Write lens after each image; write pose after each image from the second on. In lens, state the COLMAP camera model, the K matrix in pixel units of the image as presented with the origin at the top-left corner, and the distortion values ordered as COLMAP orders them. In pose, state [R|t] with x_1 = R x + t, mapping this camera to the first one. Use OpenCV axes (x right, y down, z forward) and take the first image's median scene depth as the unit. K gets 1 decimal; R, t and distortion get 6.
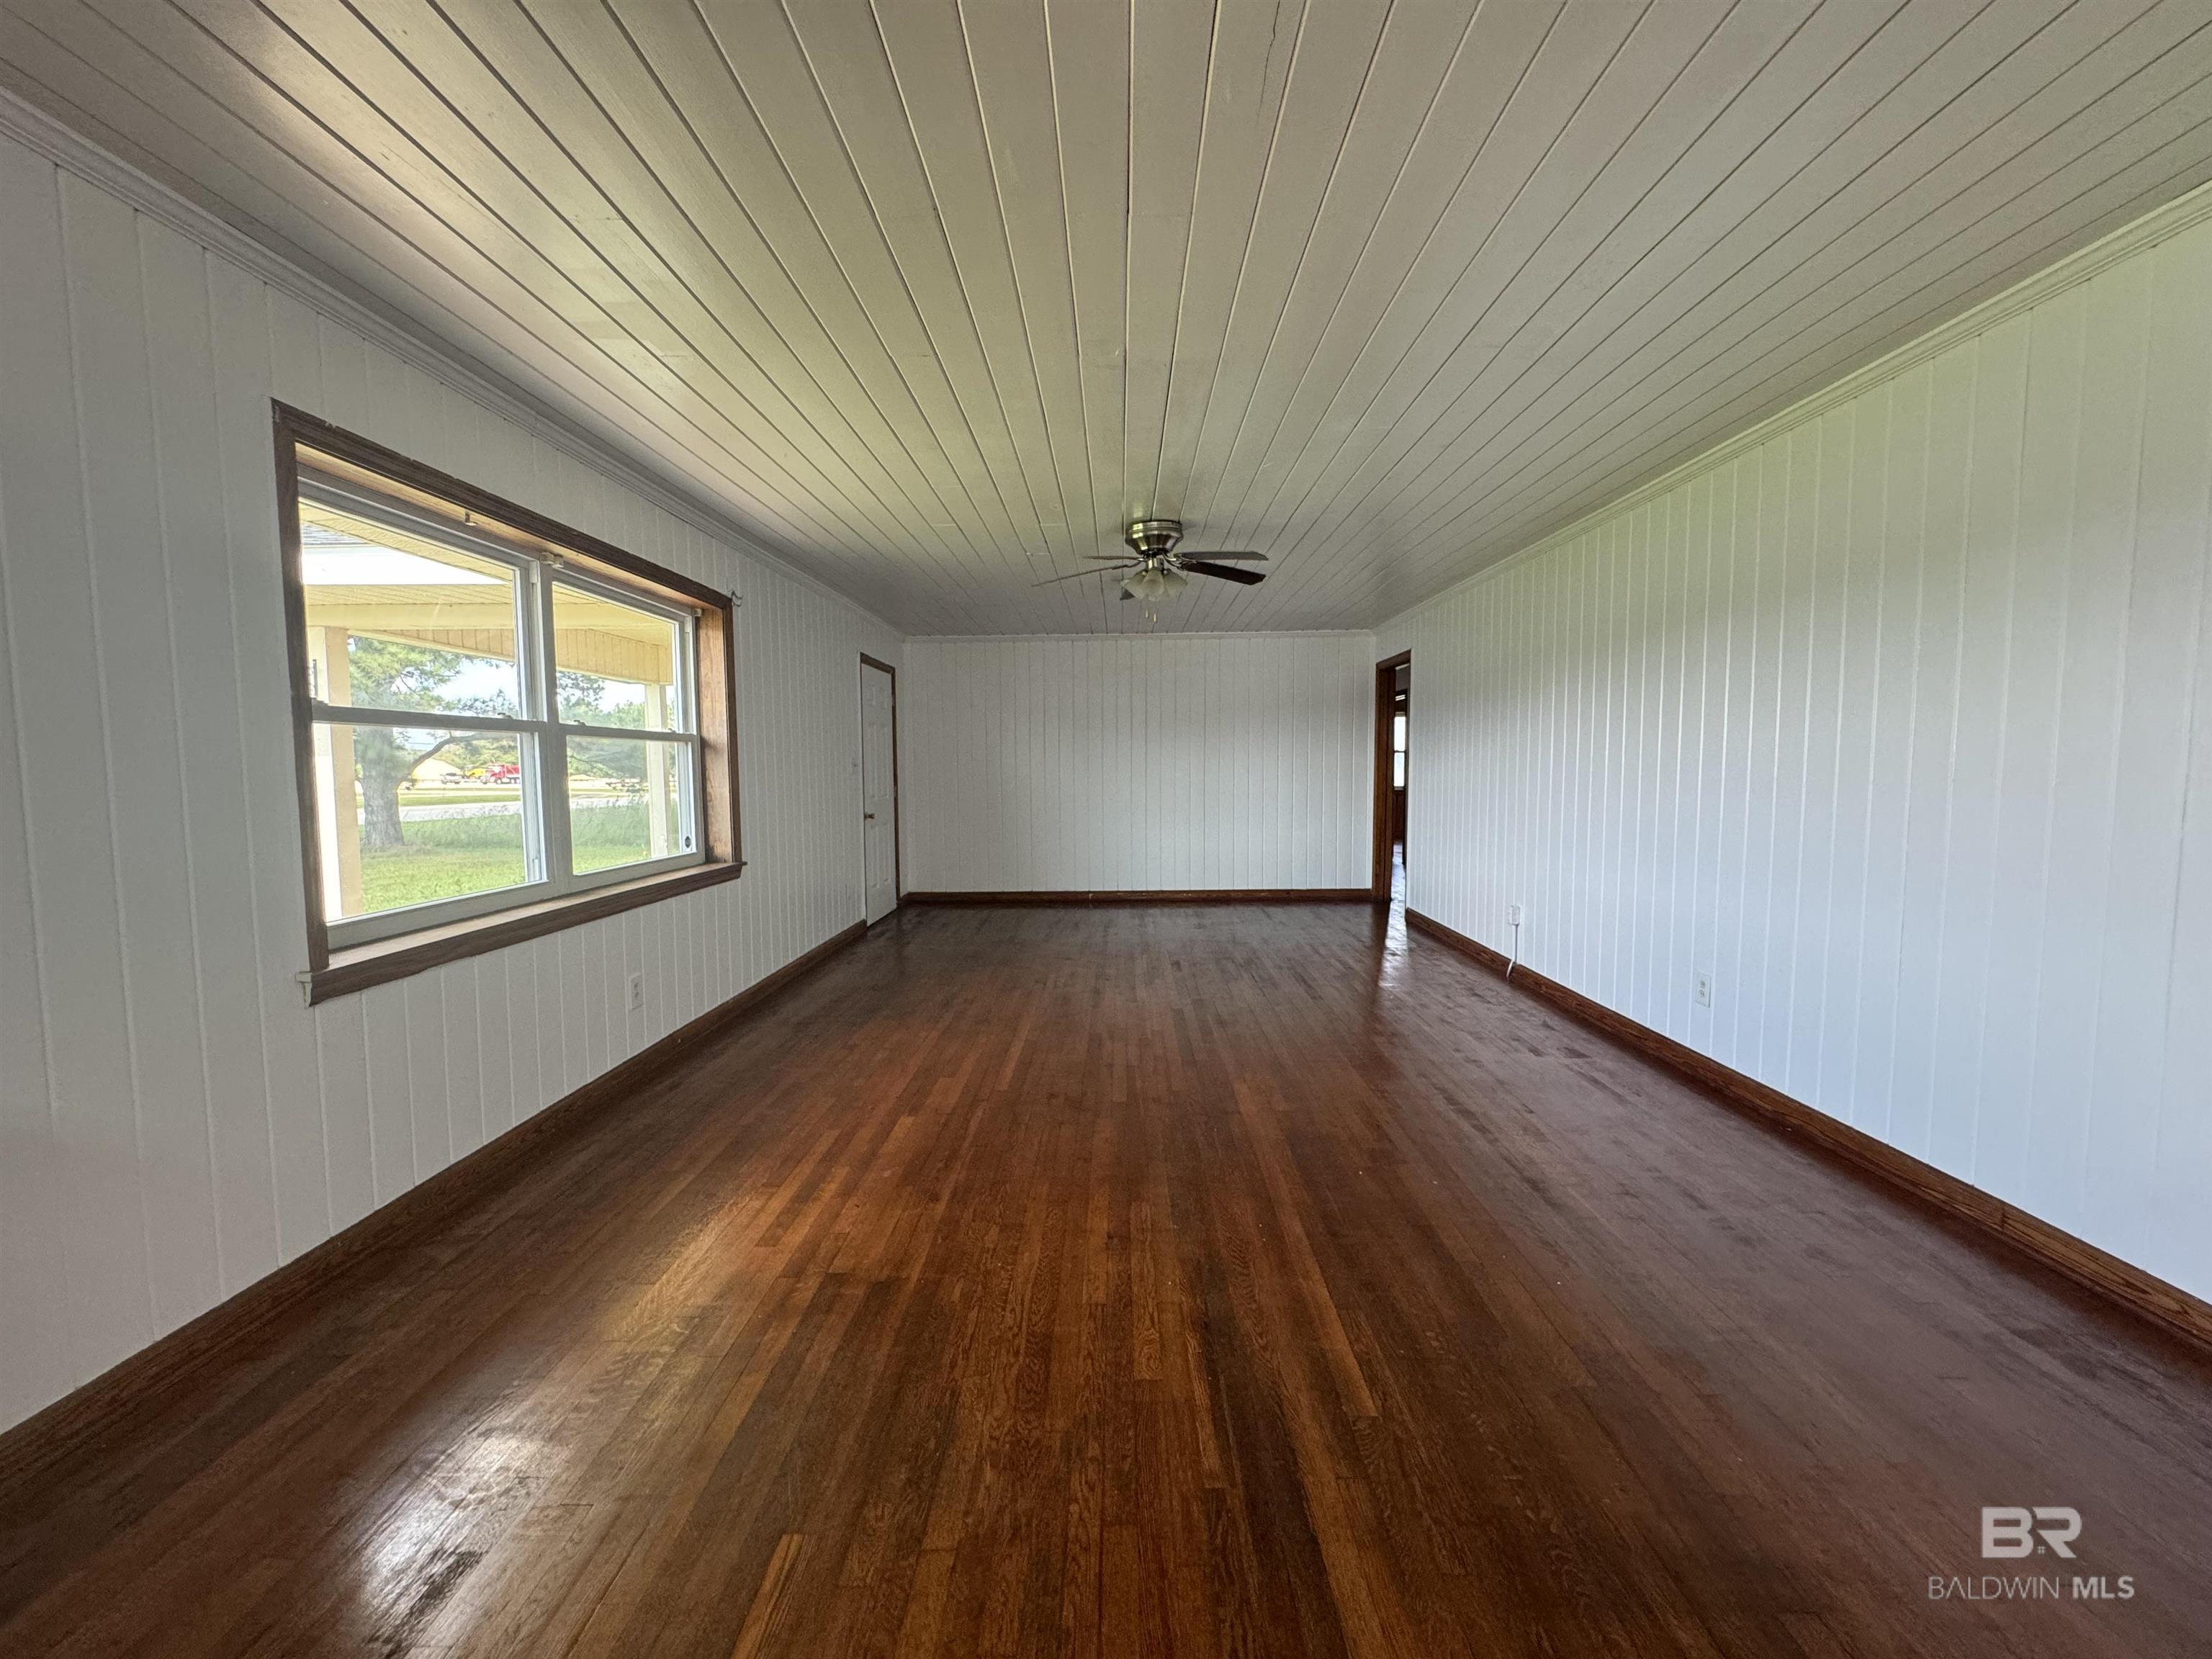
lens RADIAL K [[884.9, 0, 1100.4], [0, 884.9, 829.8], [0, 0, 1]] dist [-0.003593, 0.000921]
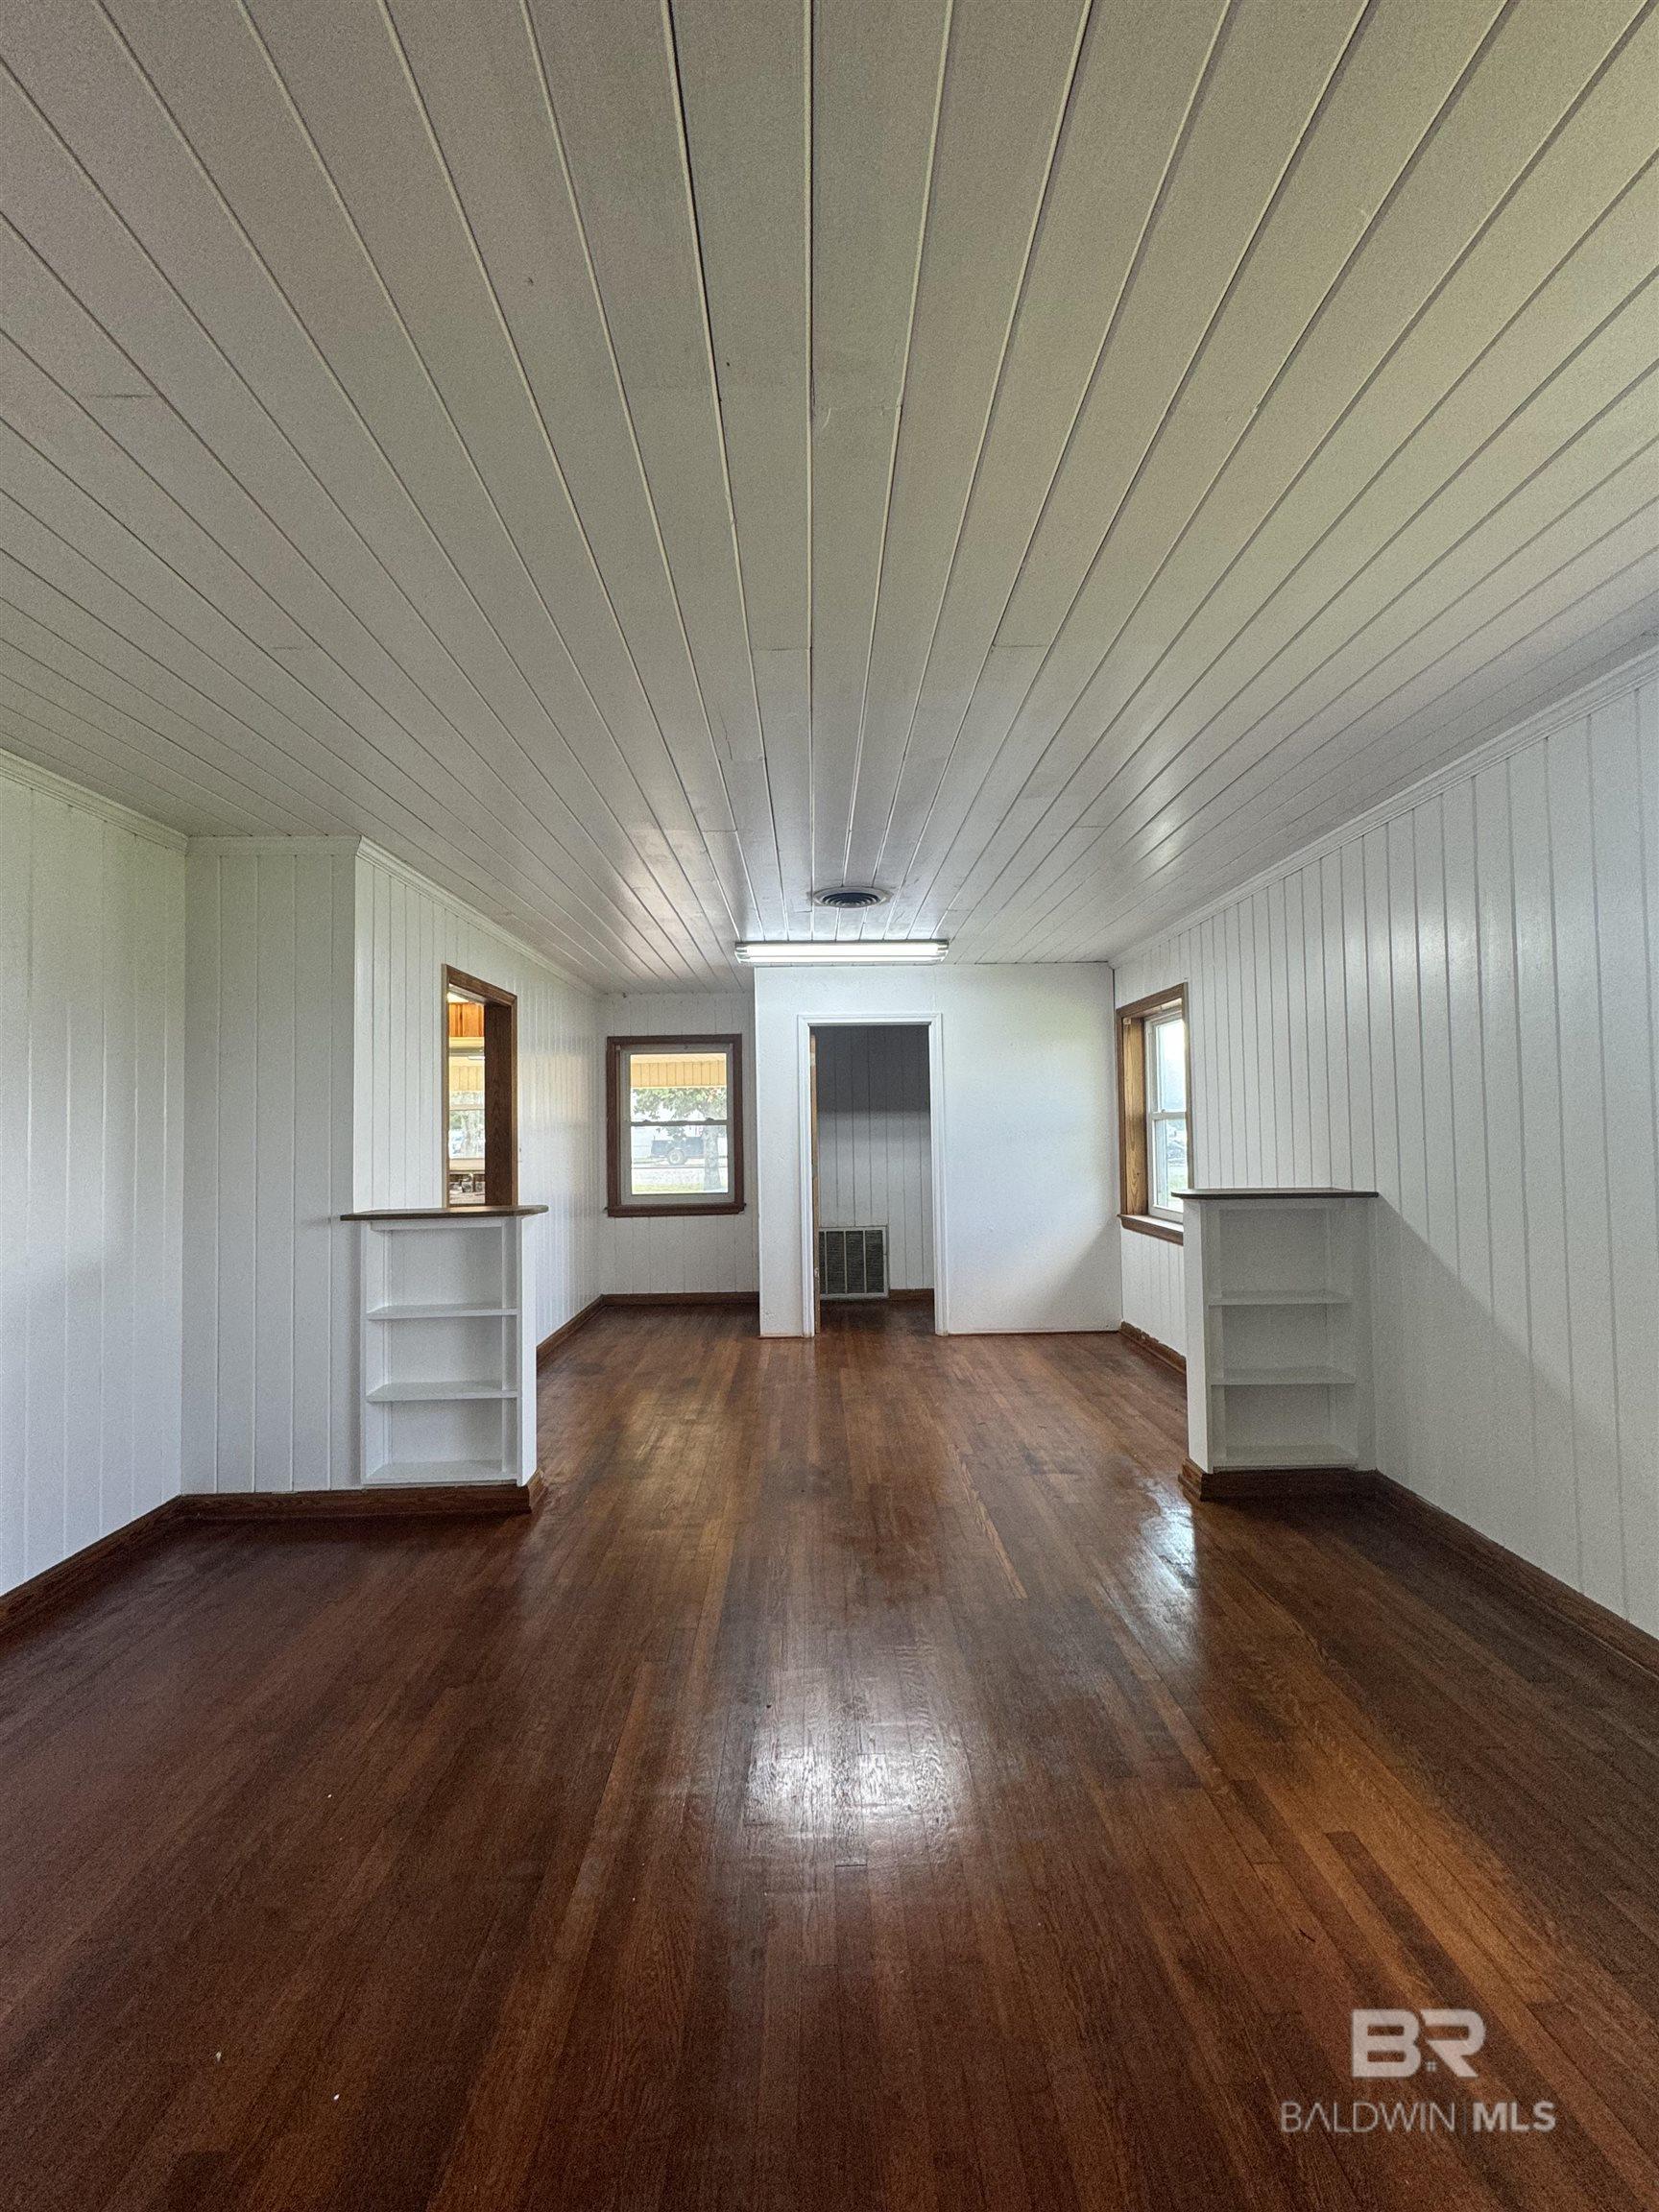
lens RADIAL K [[884.9, 0, 839.7], [0, 884.9, 1106.0], [0, 0, 1]] dist [-0.003593, 0.000921]
pose [[-0.997483, 0.021716, -0.067495, 0.049013], [0.019130, 0.999067, 0.038729, -0.123294], [0.068273, 0.037341, -0.996968, 1.347840]]
